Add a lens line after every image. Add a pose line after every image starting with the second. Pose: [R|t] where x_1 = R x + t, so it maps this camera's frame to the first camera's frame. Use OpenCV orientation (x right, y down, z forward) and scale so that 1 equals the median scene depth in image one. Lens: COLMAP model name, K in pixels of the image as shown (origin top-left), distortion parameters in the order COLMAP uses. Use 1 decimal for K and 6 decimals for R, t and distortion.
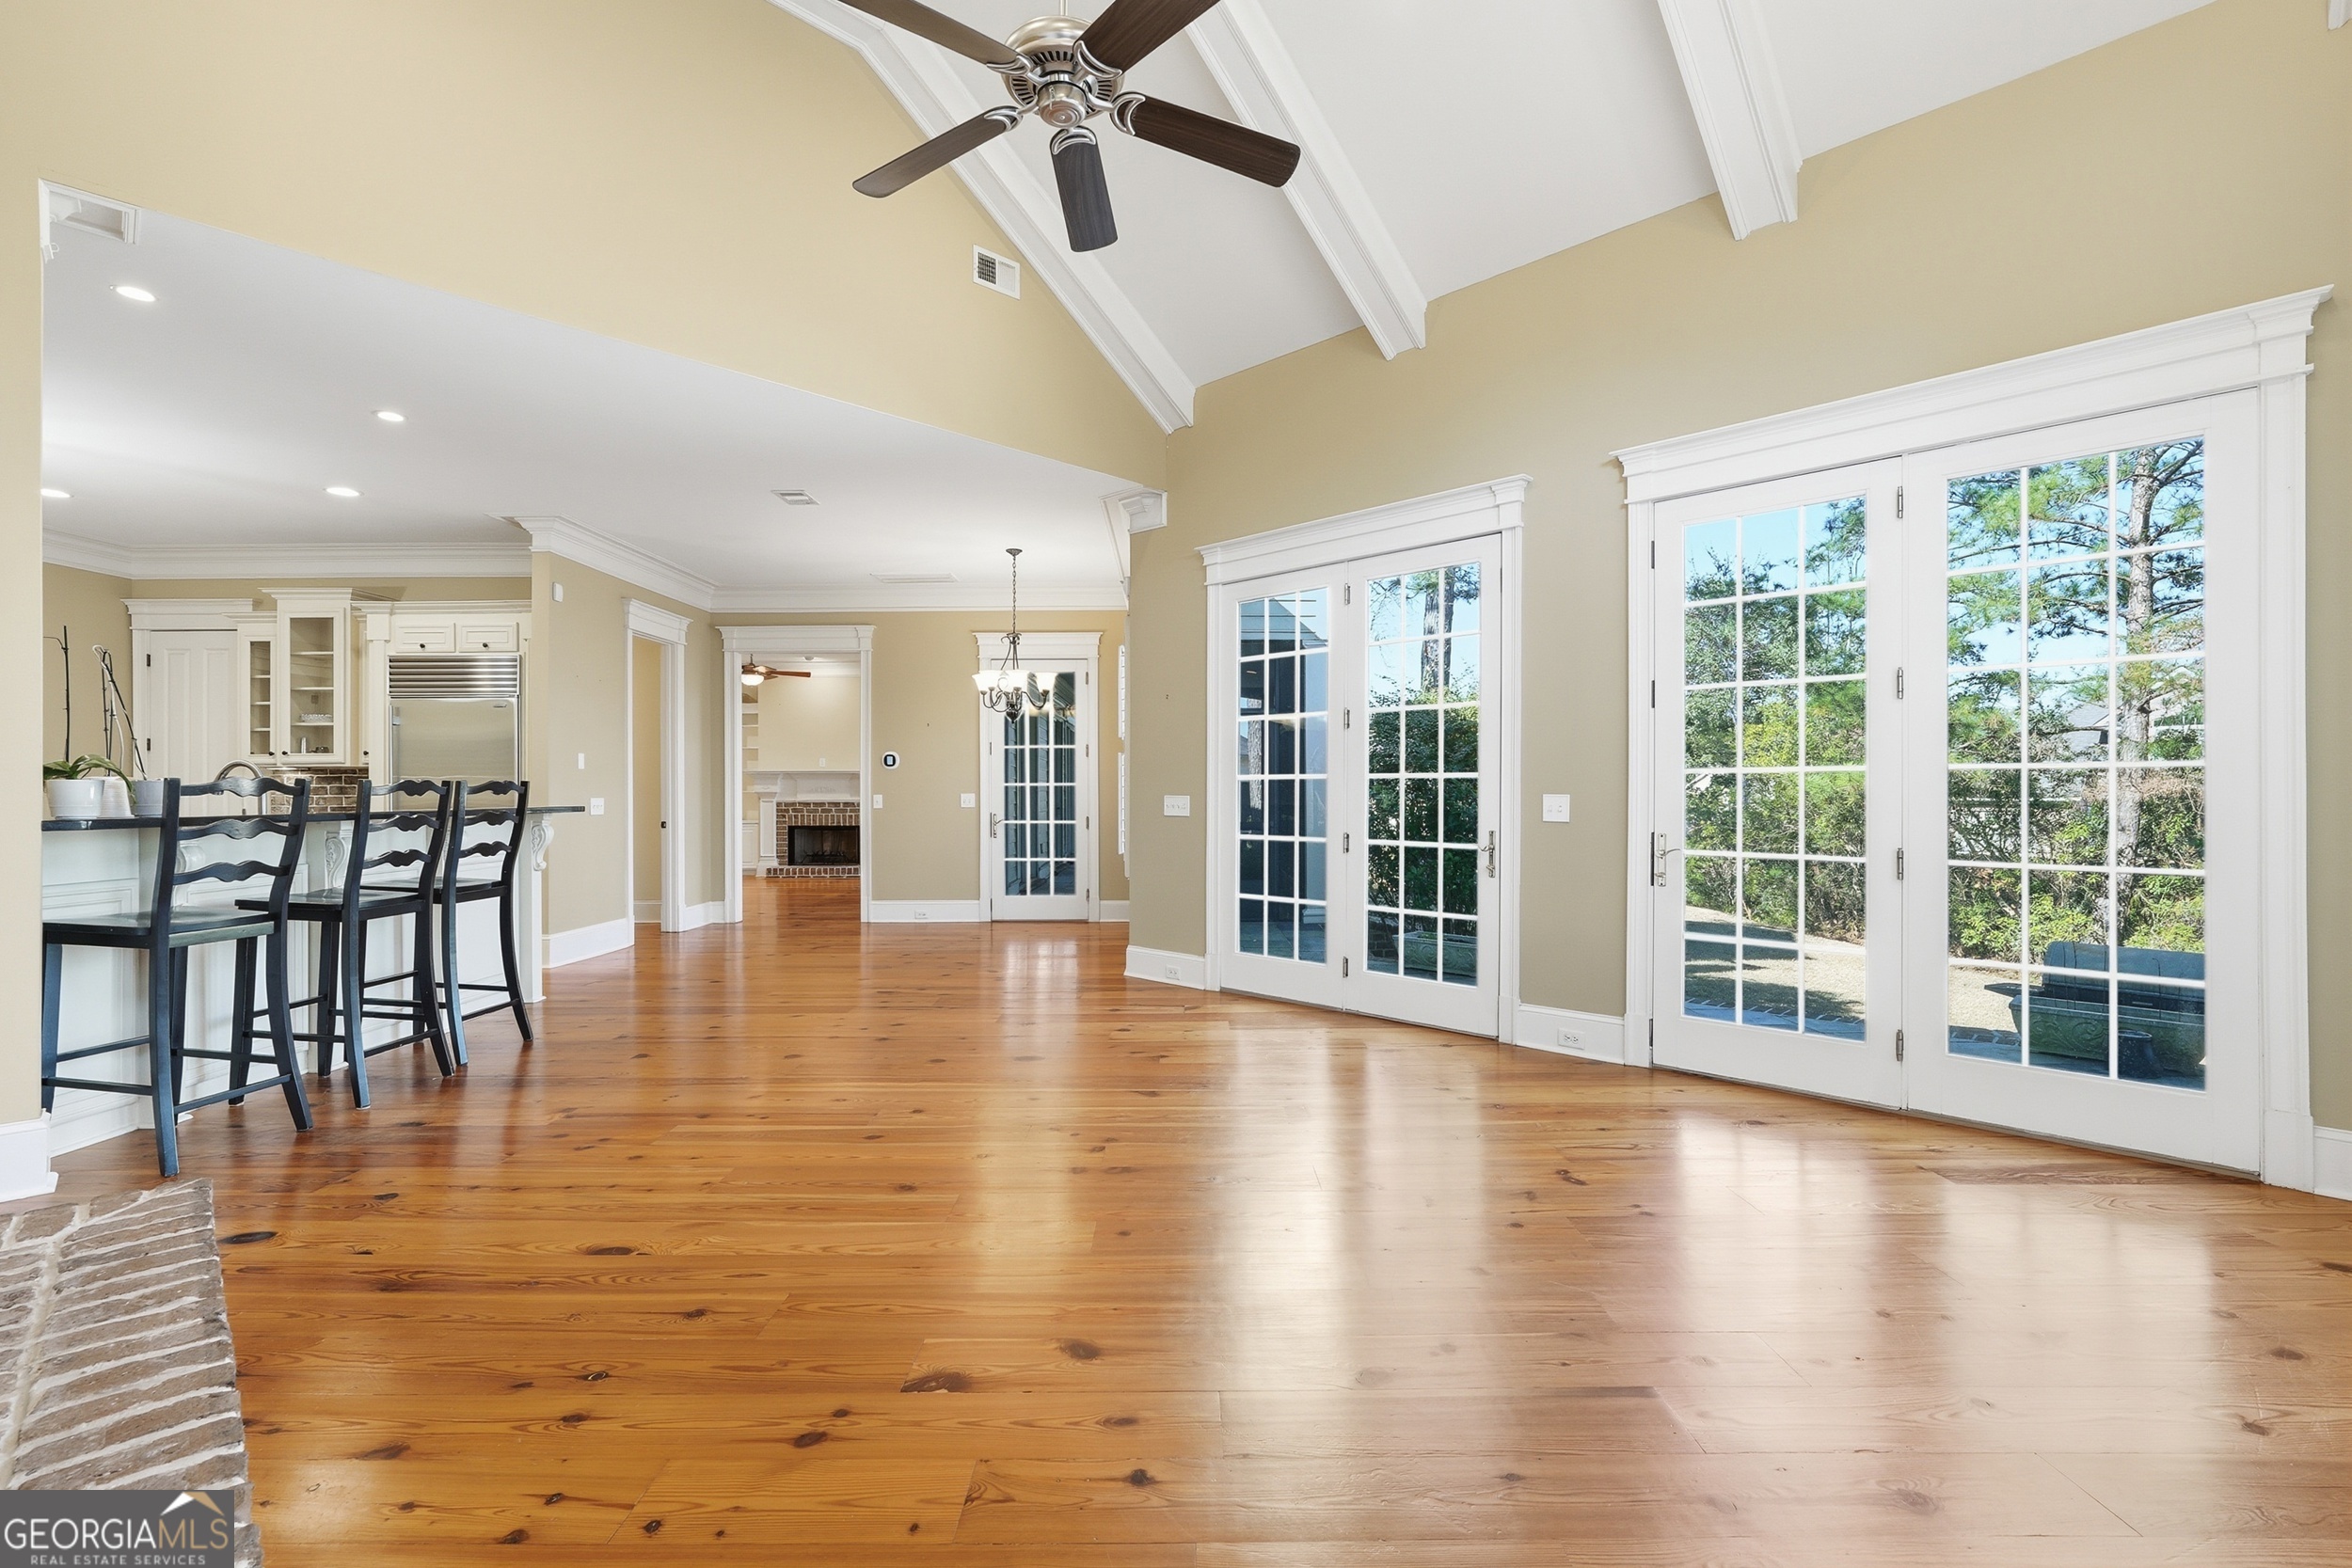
lens RADIAL K [[1040.2, 0, 1178.7], [0, 1040.2, 789.1], [0, 0, 1]] dist [-0.008019, 0.000021]
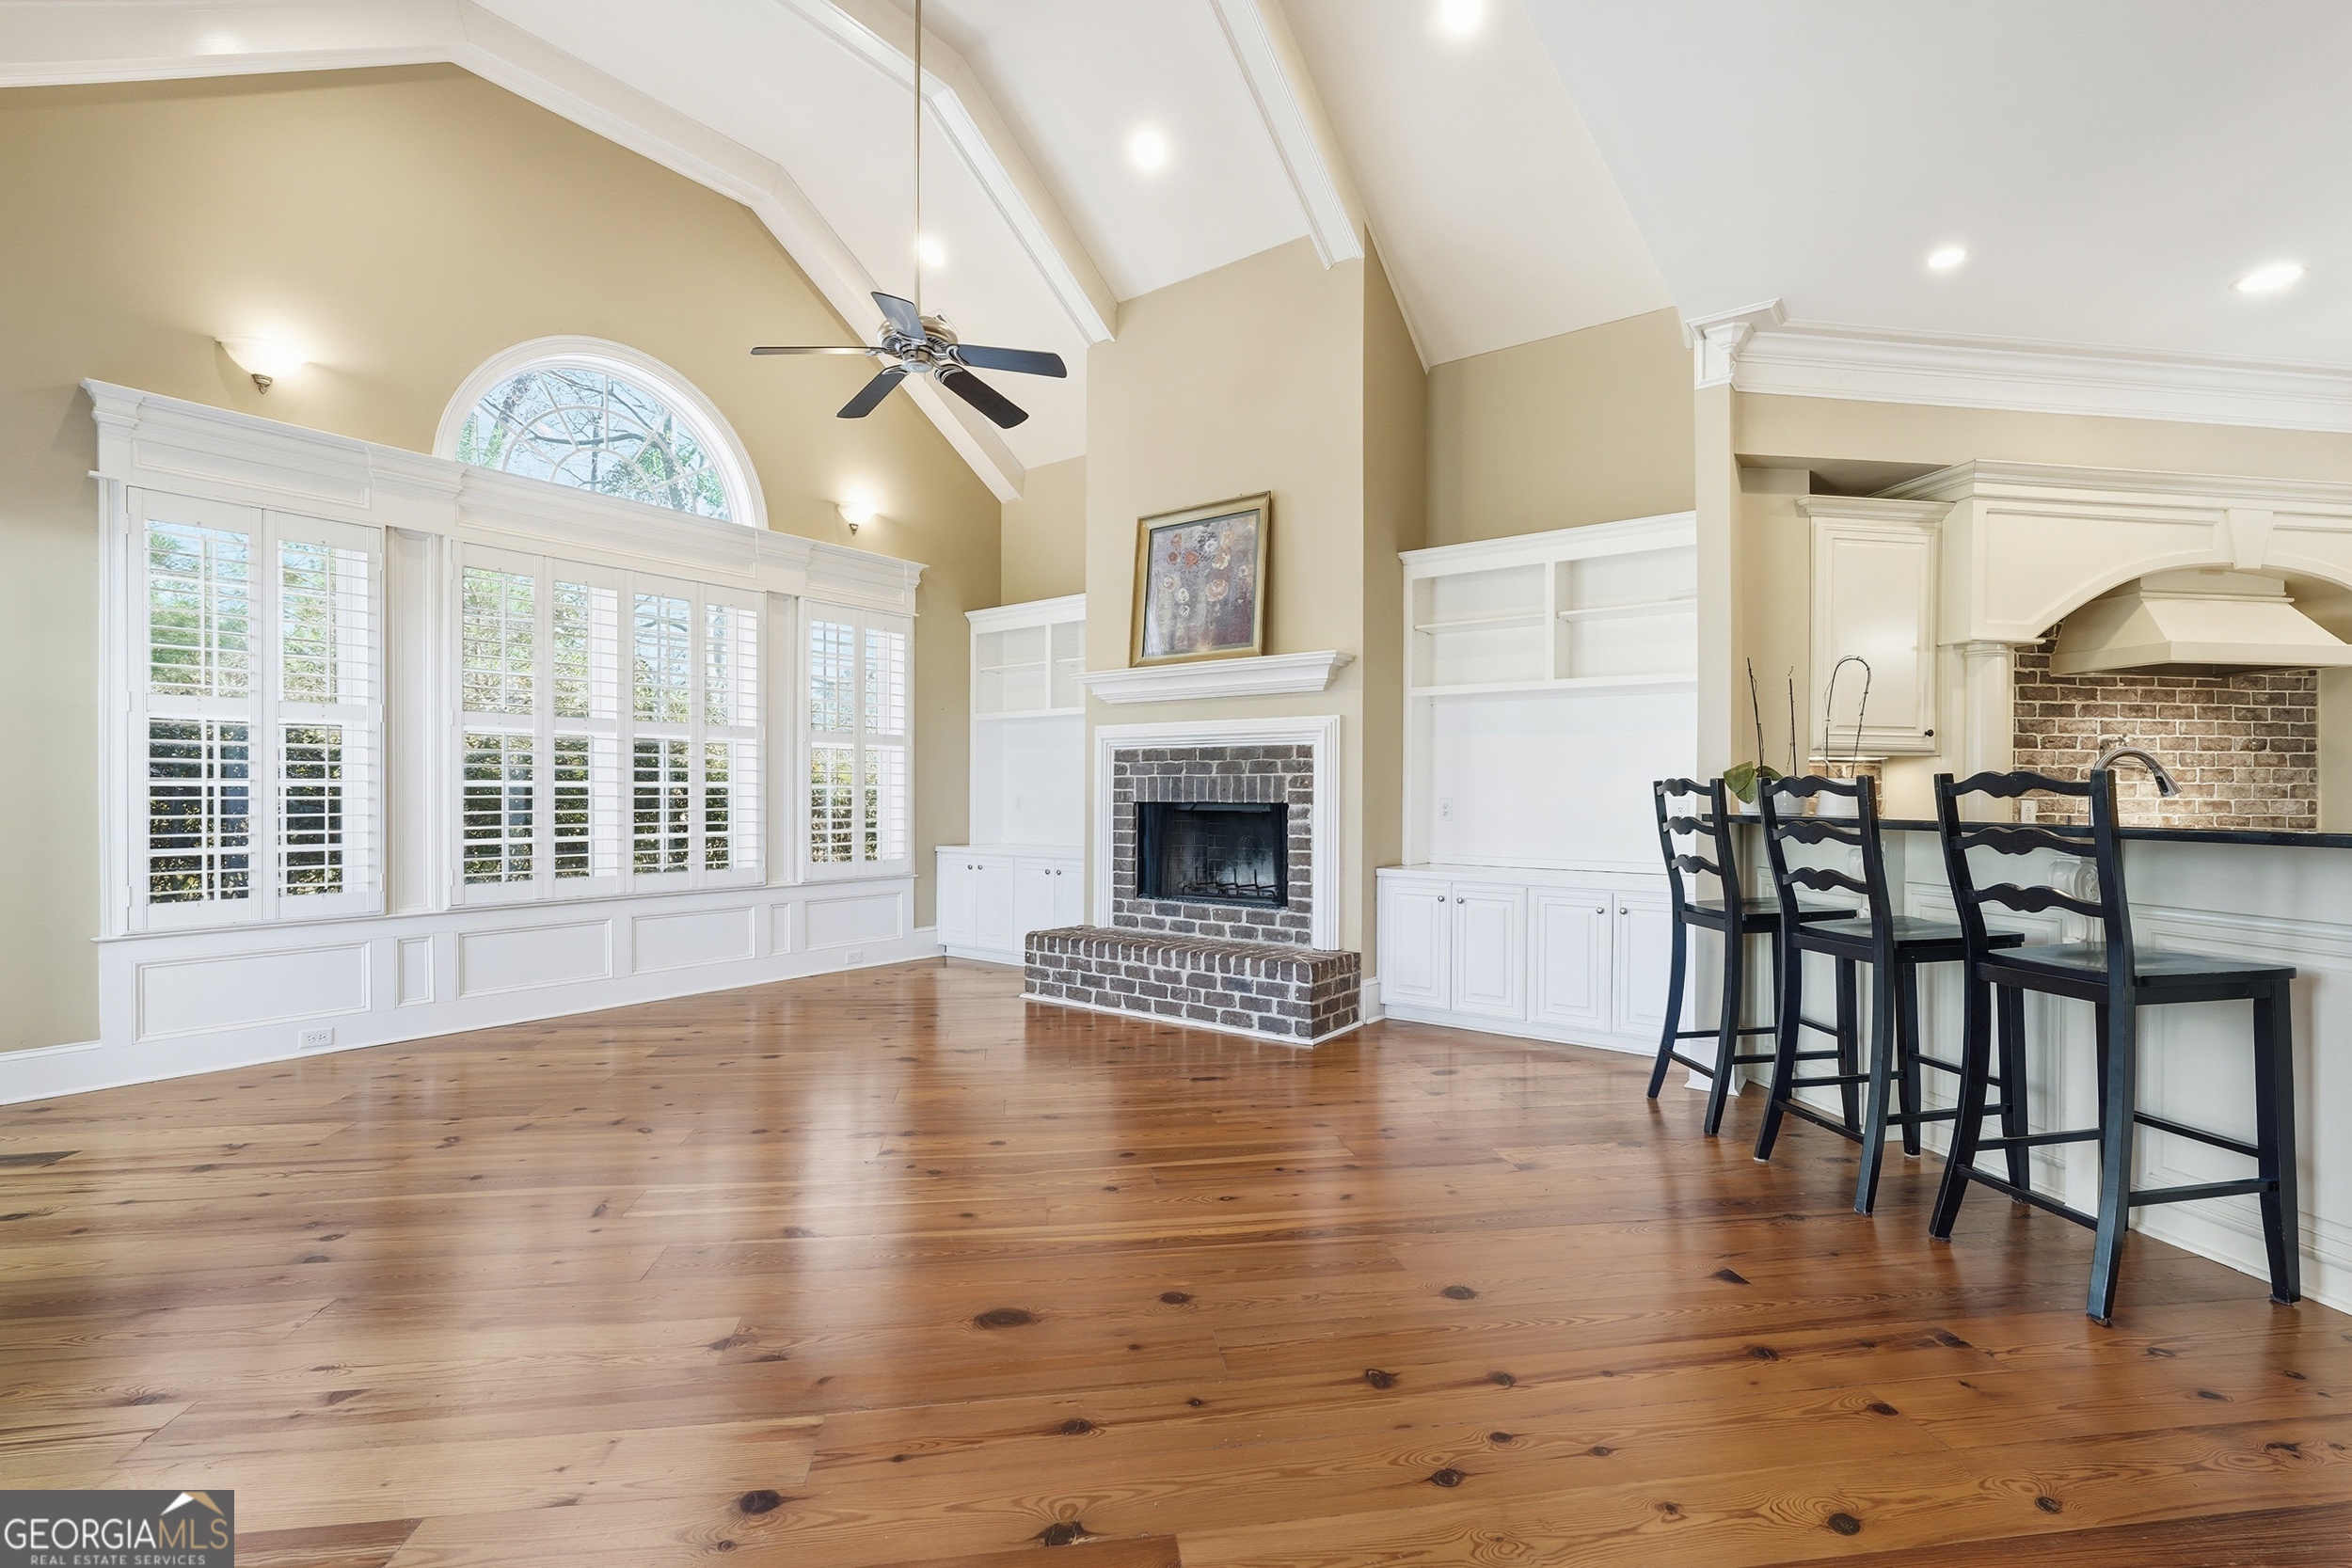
lens RADIAL K [[1050.8, 0, 1165.8], [0, 1050.8, 793.6], [0, 0, 1]] dist [-0.014762, 0.008693]
pose [[-0.990262, -0.000971, -0.139215, -0.138380], [-0.000590, 0.999996, -0.002774, 0.005103], [0.139218, -0.002665, -0.990258, 1.387782]]
